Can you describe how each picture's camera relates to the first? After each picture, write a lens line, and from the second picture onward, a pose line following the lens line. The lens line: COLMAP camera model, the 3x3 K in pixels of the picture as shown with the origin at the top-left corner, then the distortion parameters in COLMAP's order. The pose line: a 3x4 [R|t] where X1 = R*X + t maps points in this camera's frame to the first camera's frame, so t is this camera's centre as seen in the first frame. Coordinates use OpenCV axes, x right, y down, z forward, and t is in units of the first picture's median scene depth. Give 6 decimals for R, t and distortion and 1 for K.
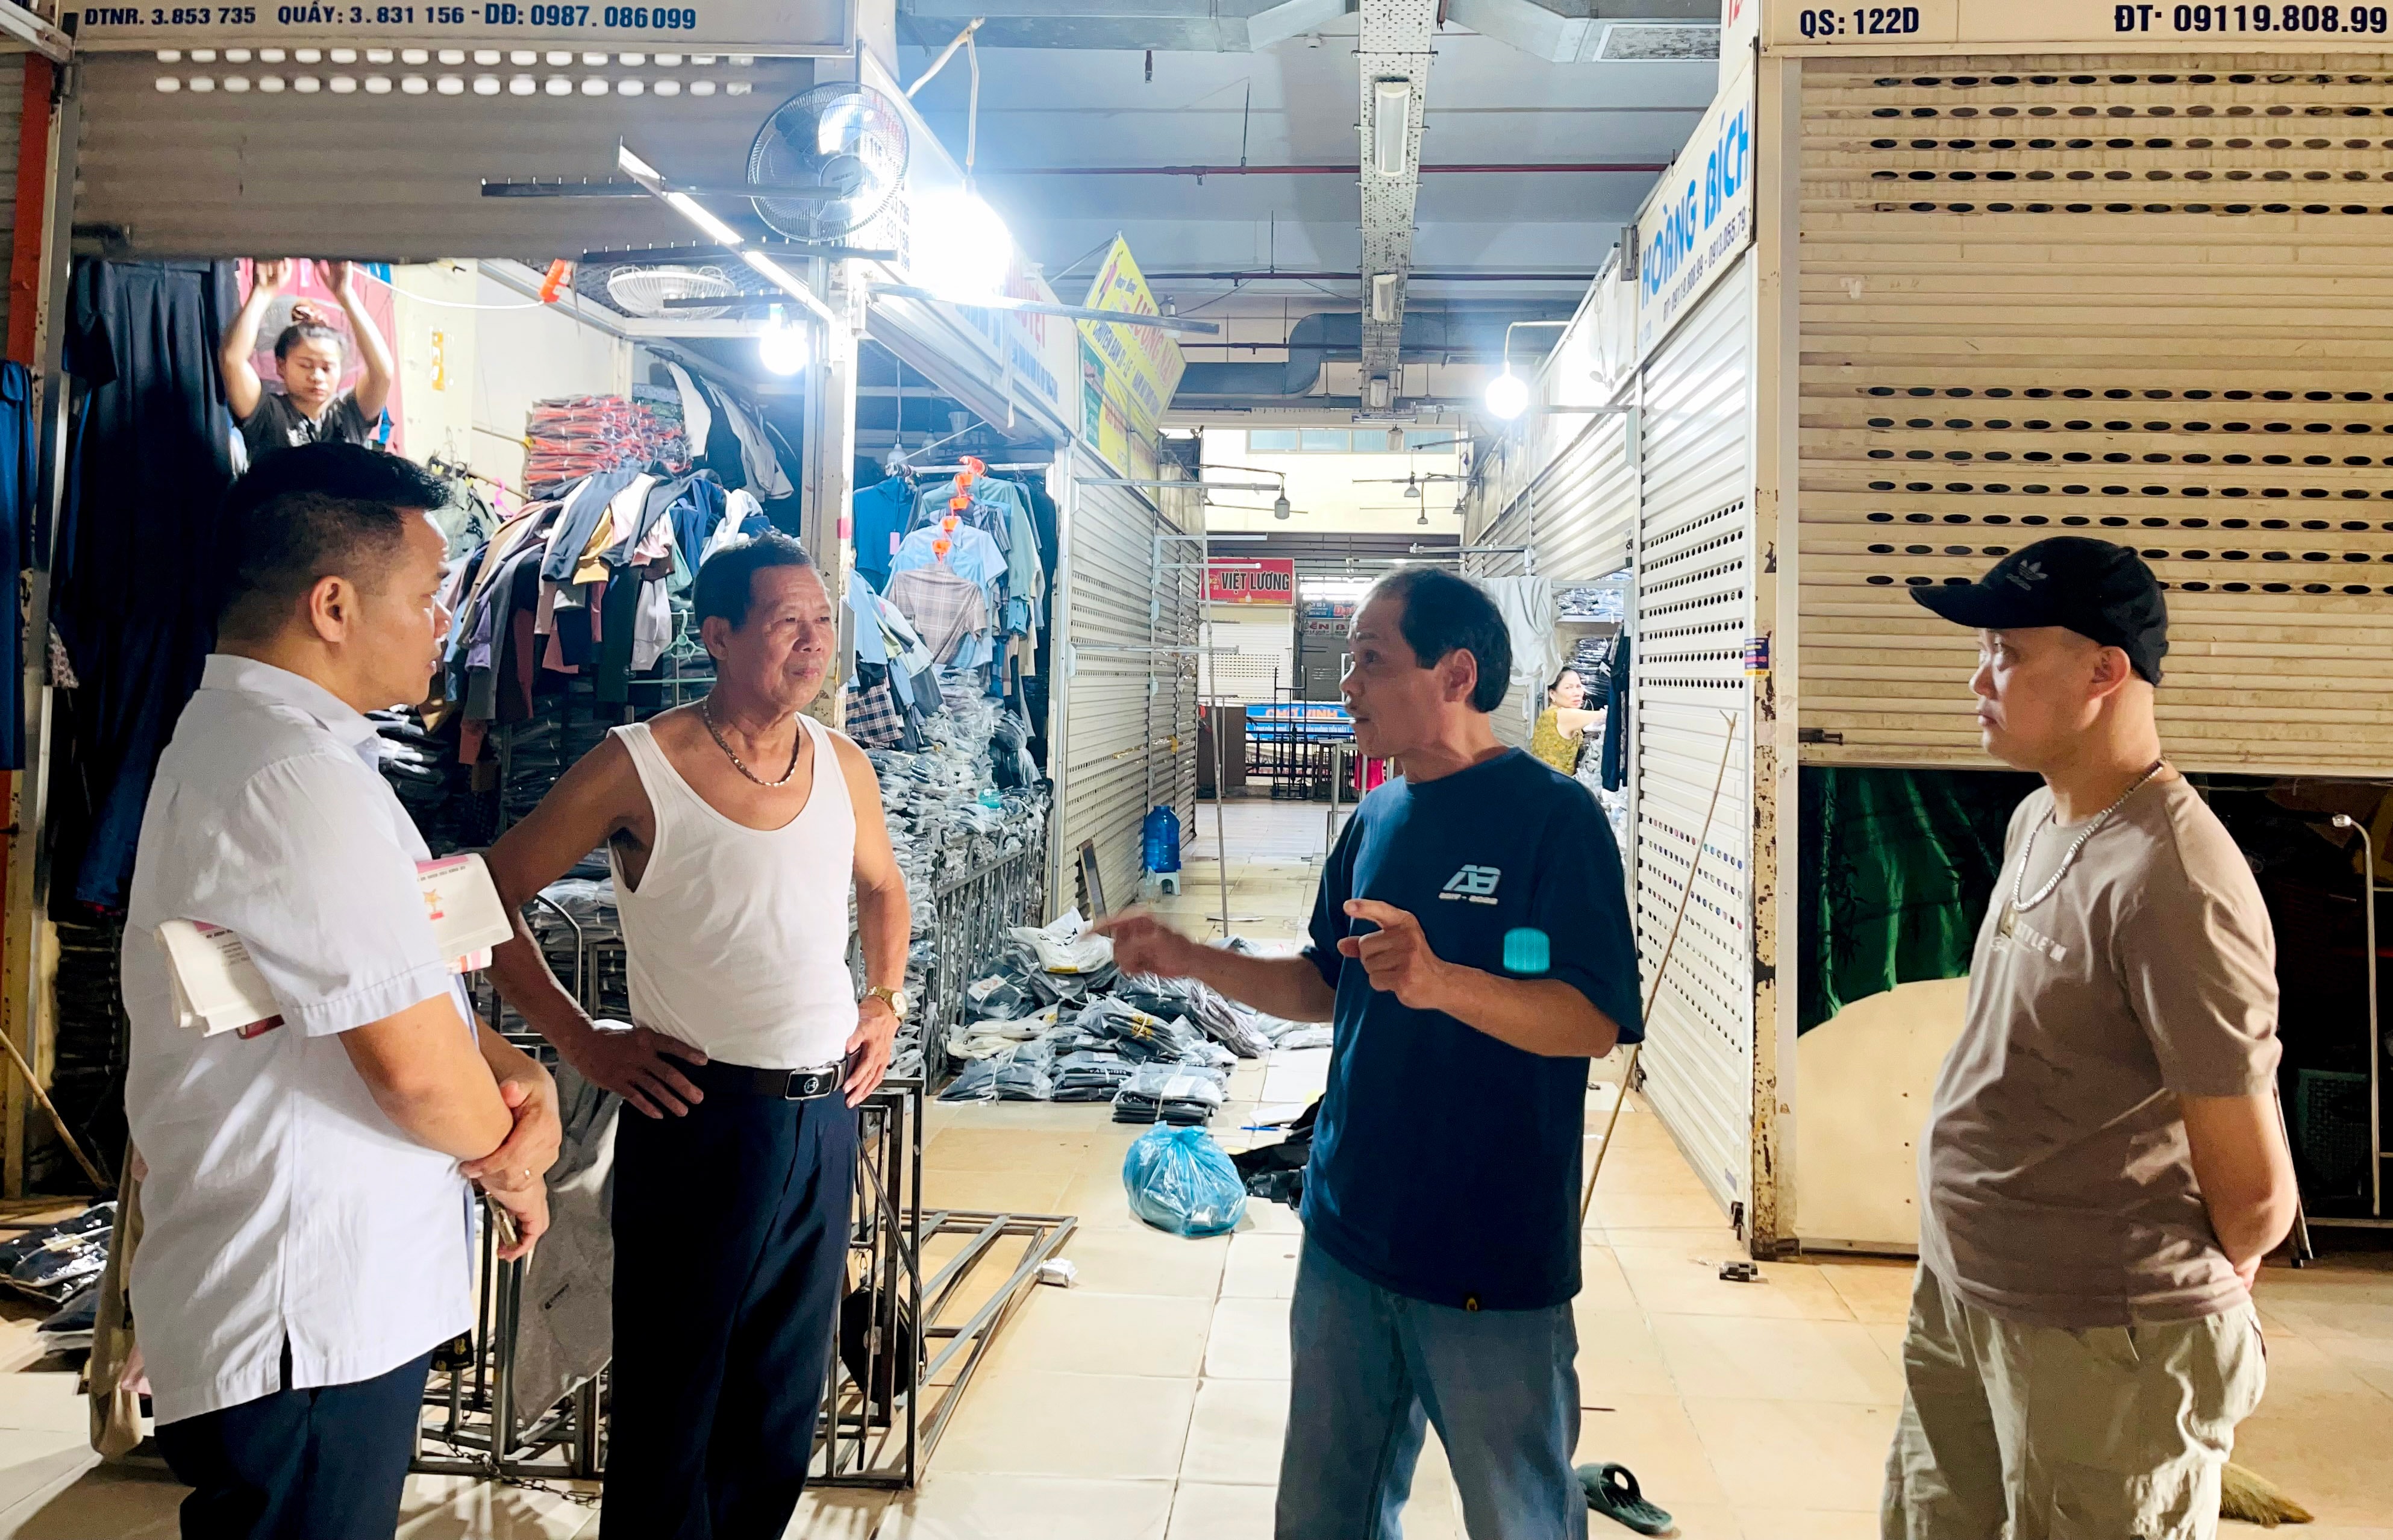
lens RADIAL K [[1762.0, 0, 1283.0], [0, 1762.0, 717.9], [0, 0, 1]] dist [0.000352, -0.034704]
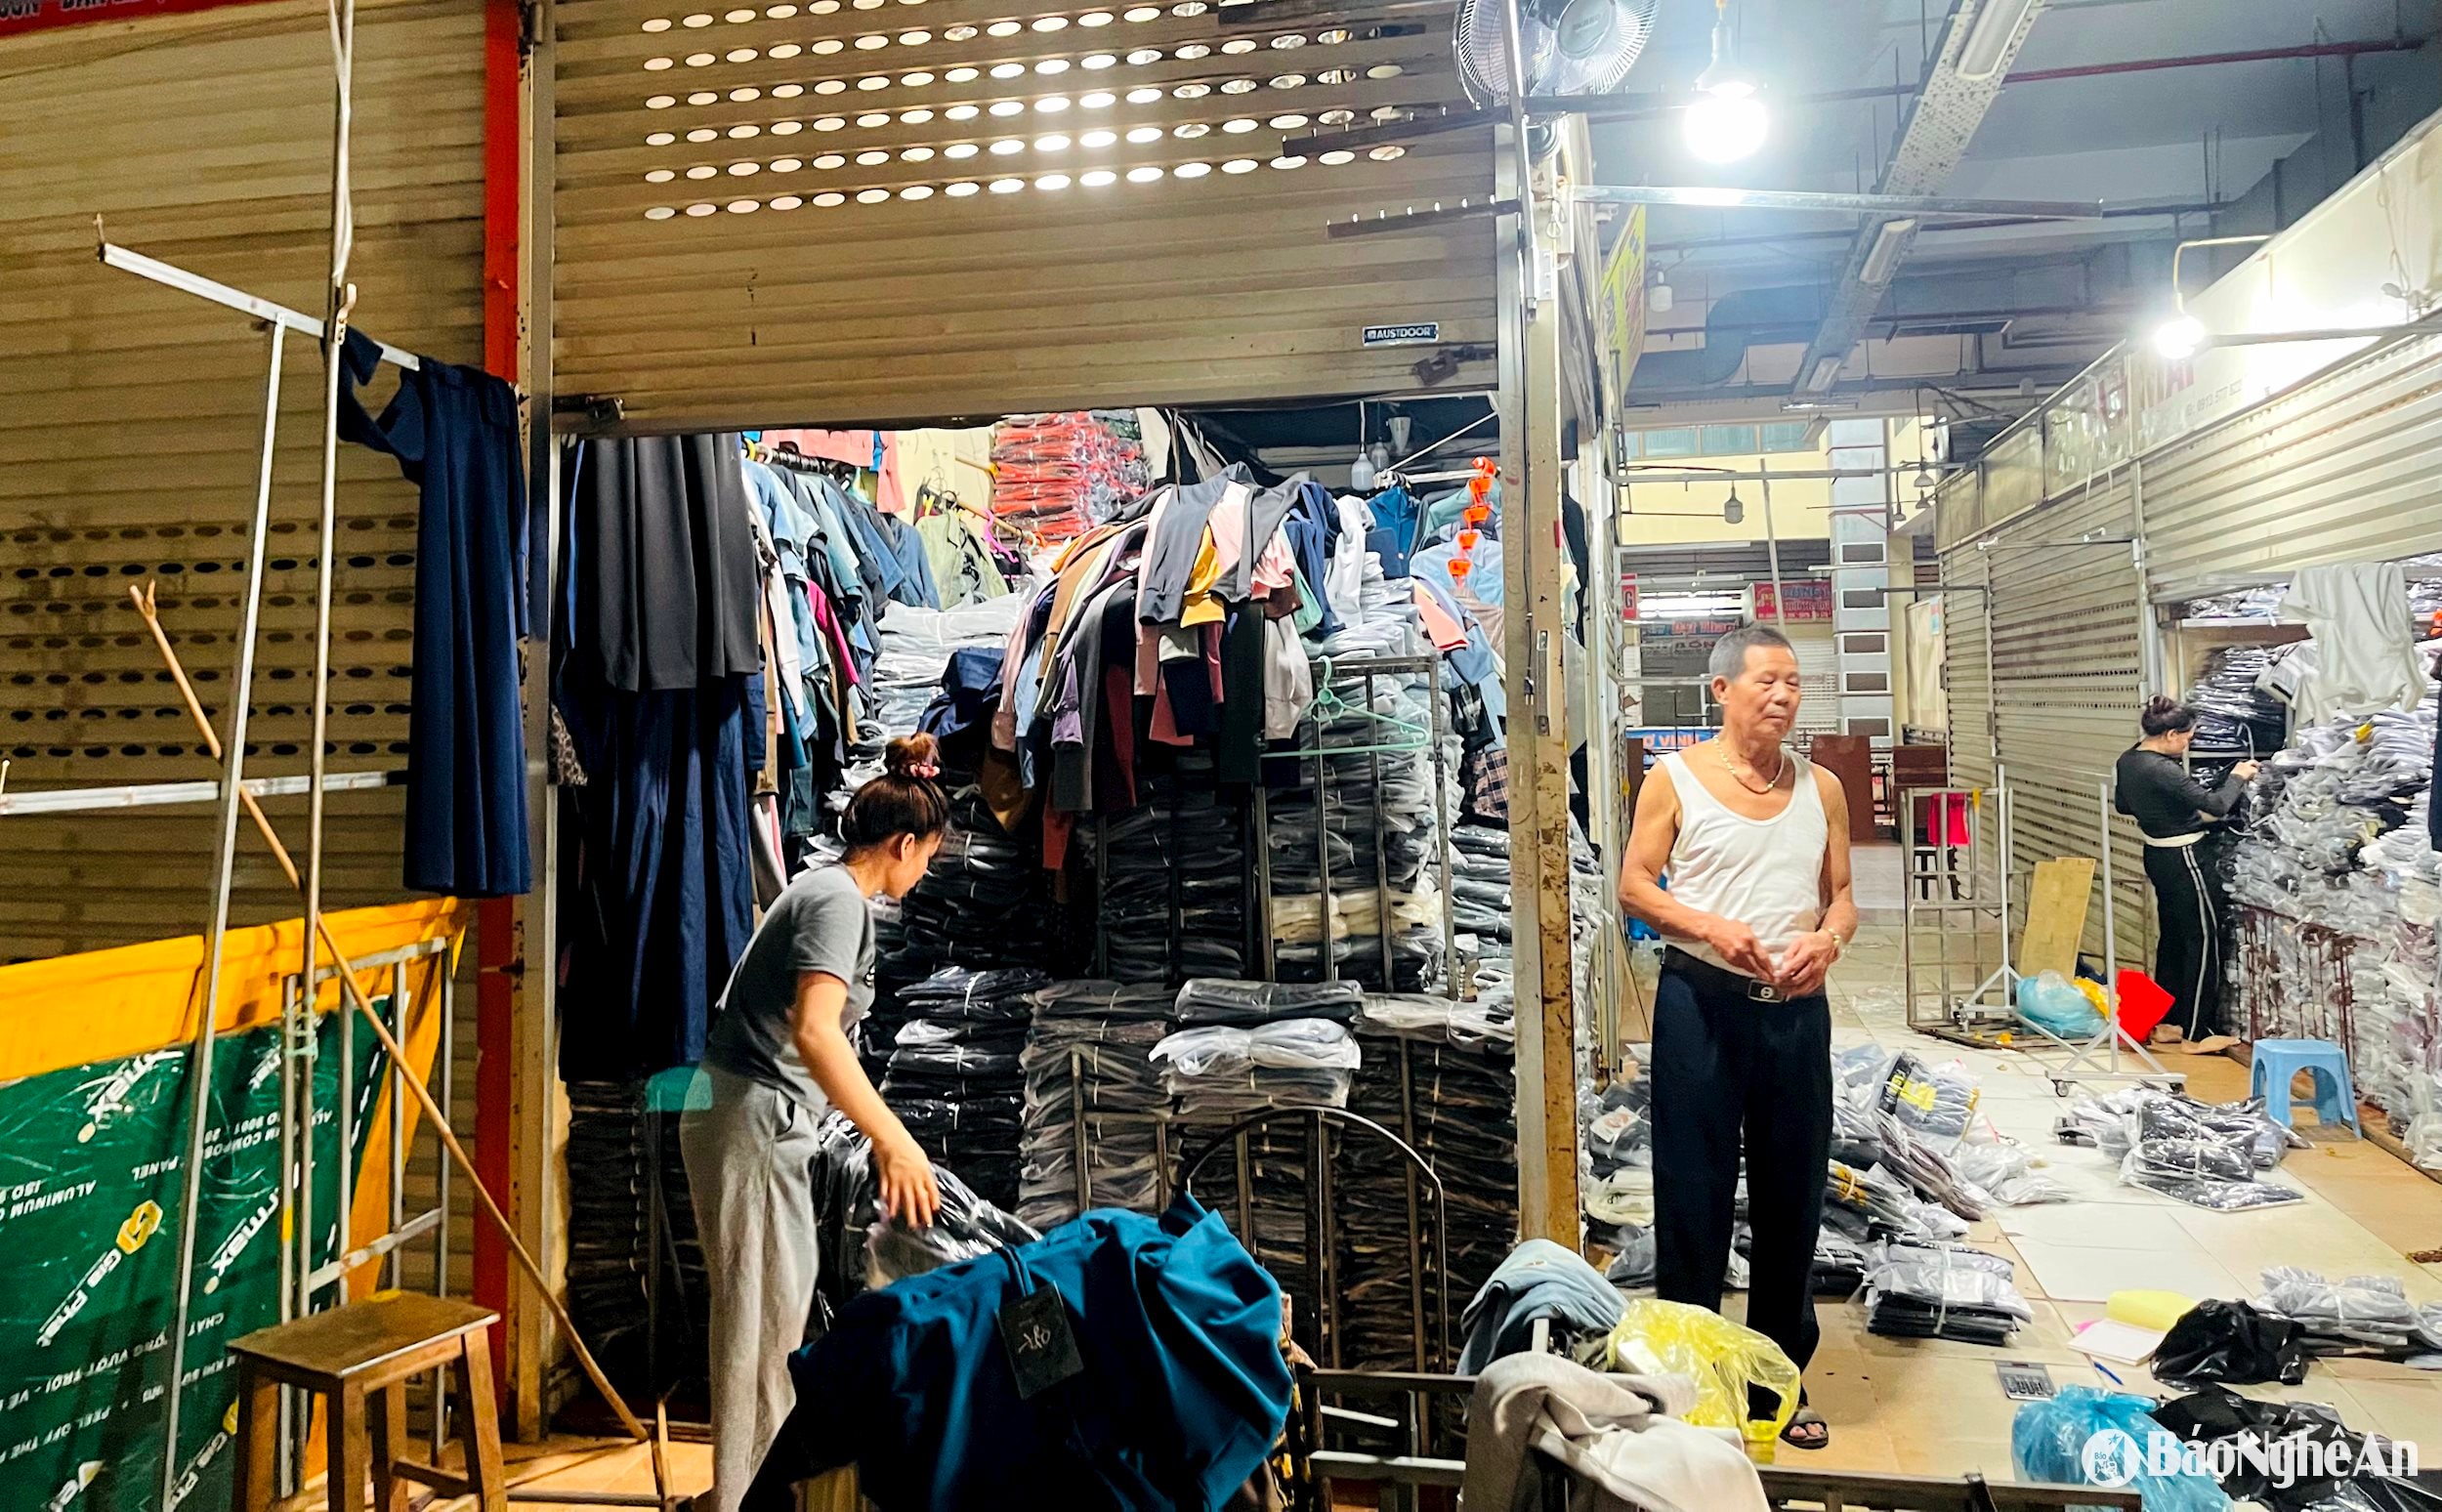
lens RADIAL K [[1792.9, 0, 1221.9], [0, 1792.9, 748.8], [0, 0, 1]] dist [-0.002534, 0.002941]
pose [[0.979250, -0.030034, -0.200420, -0.231606], [0.030119, 0.999543, -0.002622, -0.021493], [0.200407, -0.003468, 0.979707, 0.249316]]
